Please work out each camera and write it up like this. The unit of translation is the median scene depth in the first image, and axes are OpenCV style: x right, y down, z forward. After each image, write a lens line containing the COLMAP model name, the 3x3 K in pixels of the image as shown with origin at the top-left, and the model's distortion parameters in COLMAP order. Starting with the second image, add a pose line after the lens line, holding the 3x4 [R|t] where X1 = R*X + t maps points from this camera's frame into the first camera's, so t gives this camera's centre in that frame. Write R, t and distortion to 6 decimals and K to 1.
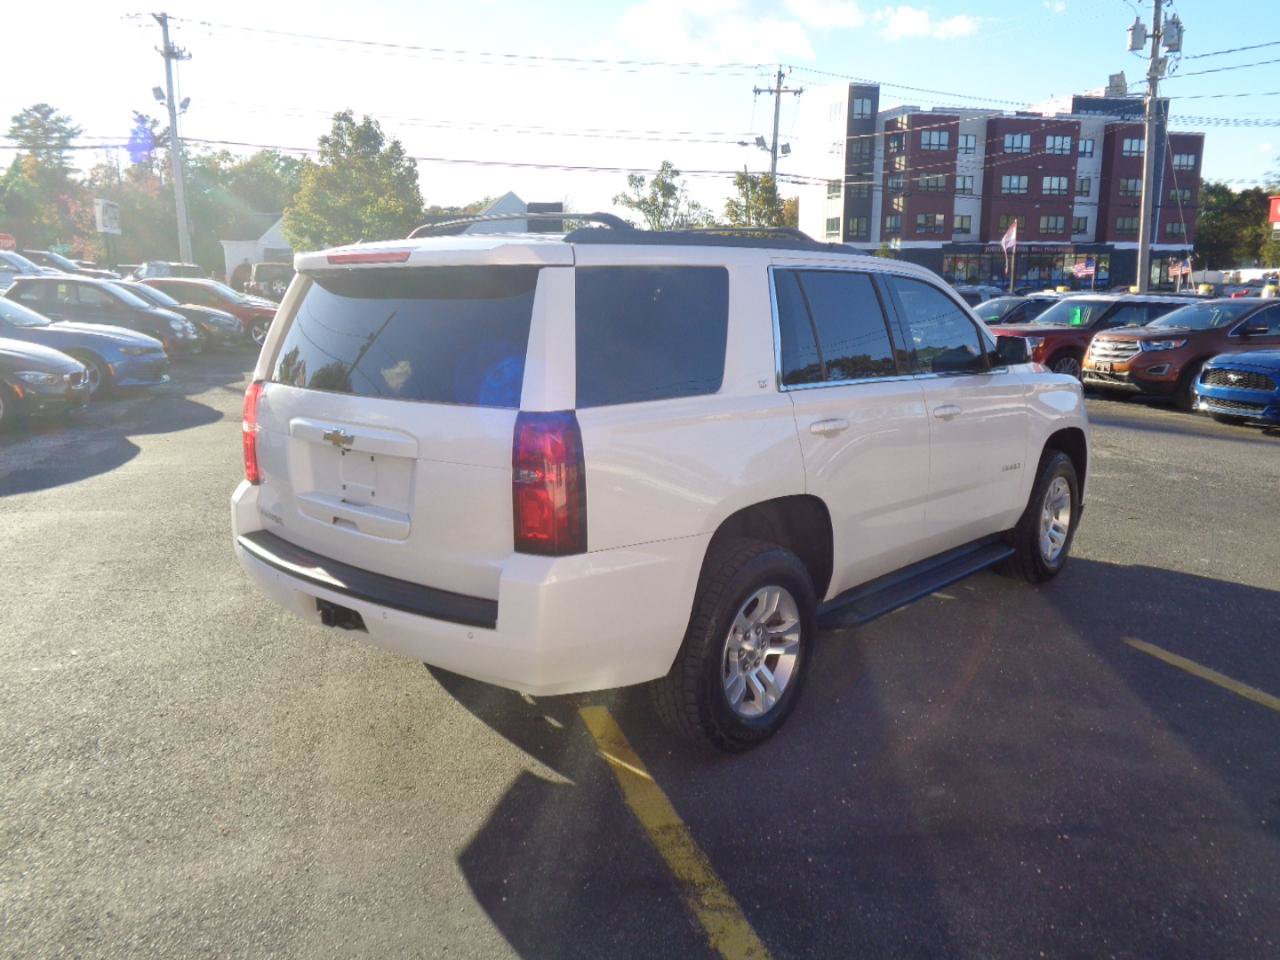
lens RADIAL K [[1045.4, 0, 631.0], [0, 1045.4, 480.5], [0, 0, 1]] dist [0.001387, -0.003054]
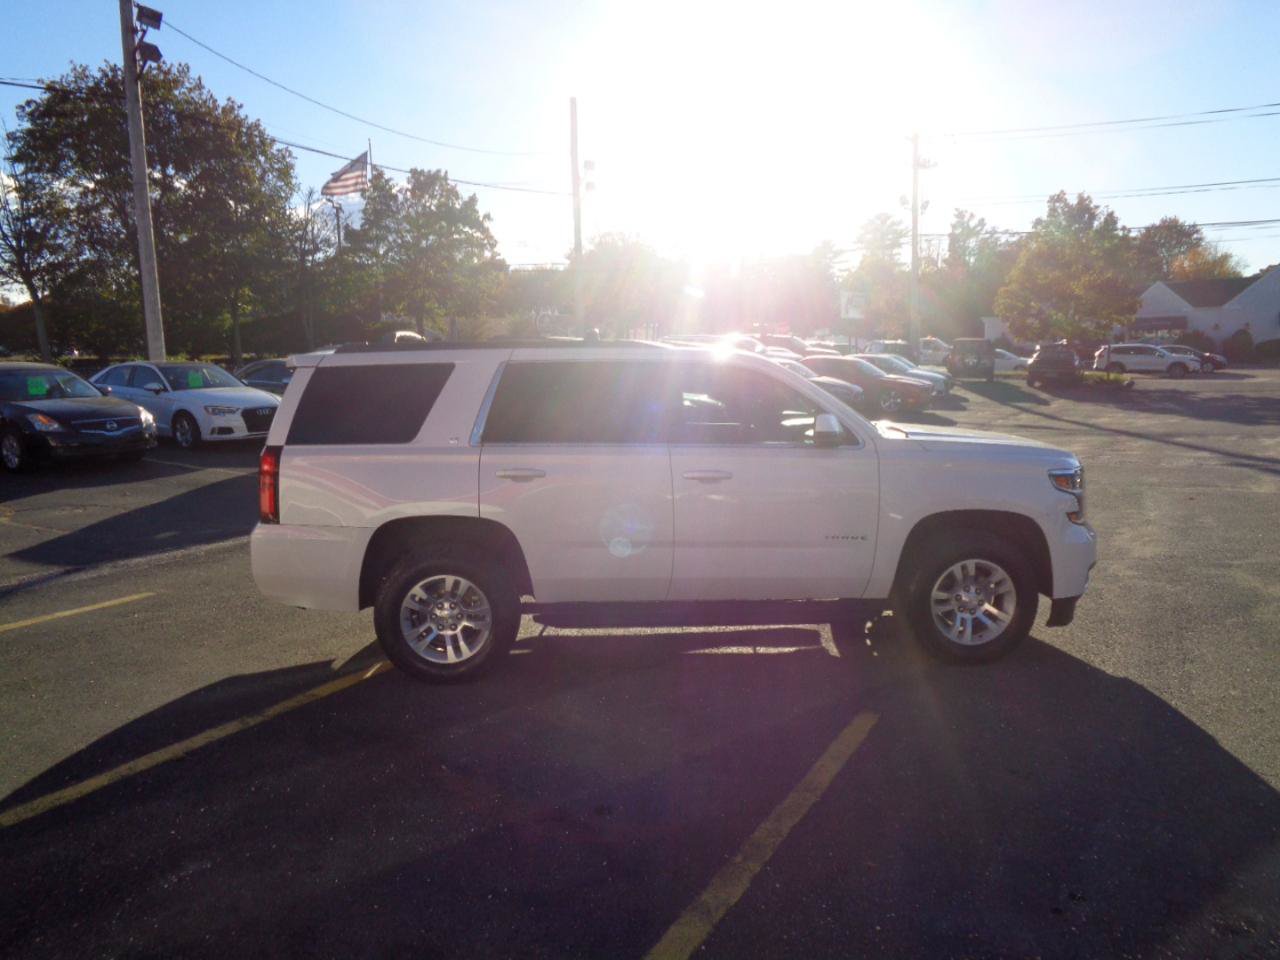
lens RADIAL K [[974.8, 0, 638.9], [0, 974.8, 480.8], [0, 0, 1]] dist [0.016450, 0.000099]
pose [[0.714924, 0.066551, -0.696028, 0.161623], [-0.106147, 0.994252, -0.013963, -0.005242], [0.691098, 0.083864, 0.717879, 0.021999]]
